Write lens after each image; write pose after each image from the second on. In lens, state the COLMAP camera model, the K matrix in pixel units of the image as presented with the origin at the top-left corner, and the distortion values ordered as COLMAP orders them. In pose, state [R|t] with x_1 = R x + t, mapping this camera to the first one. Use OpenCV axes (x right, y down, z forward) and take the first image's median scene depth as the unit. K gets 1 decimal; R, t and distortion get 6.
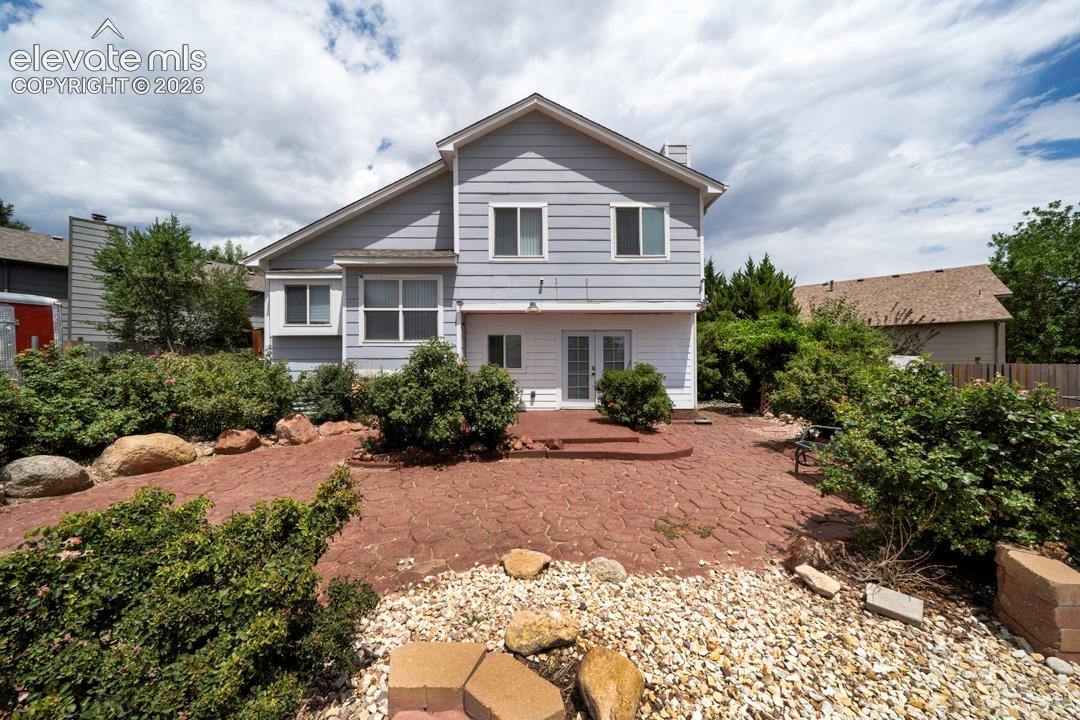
lens RADIAL K [[344.0, 0, 566.1], [0, 344.0, 357.1], [0, 0, 1]] dist [-0.004709, -0.000094]
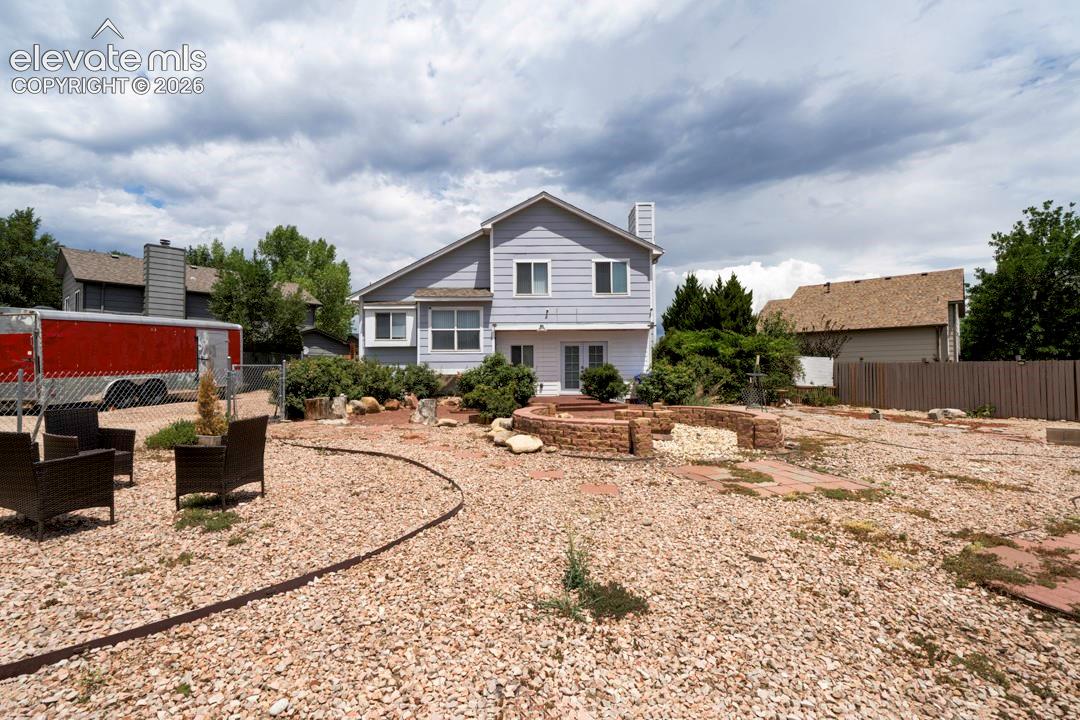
lens RADIAL K [[482.9, 0, 544.1], [0, 482.9, 386.8], [0, 0, 1]] dist [-0.000394, 0.000048]
pose [[0.998206, -0.003176, -0.059797, 0.041716], [0.006590, 0.998353, 0.056988, -0.003499], [0.059517, -0.057280, 0.996583, -1.150870]]
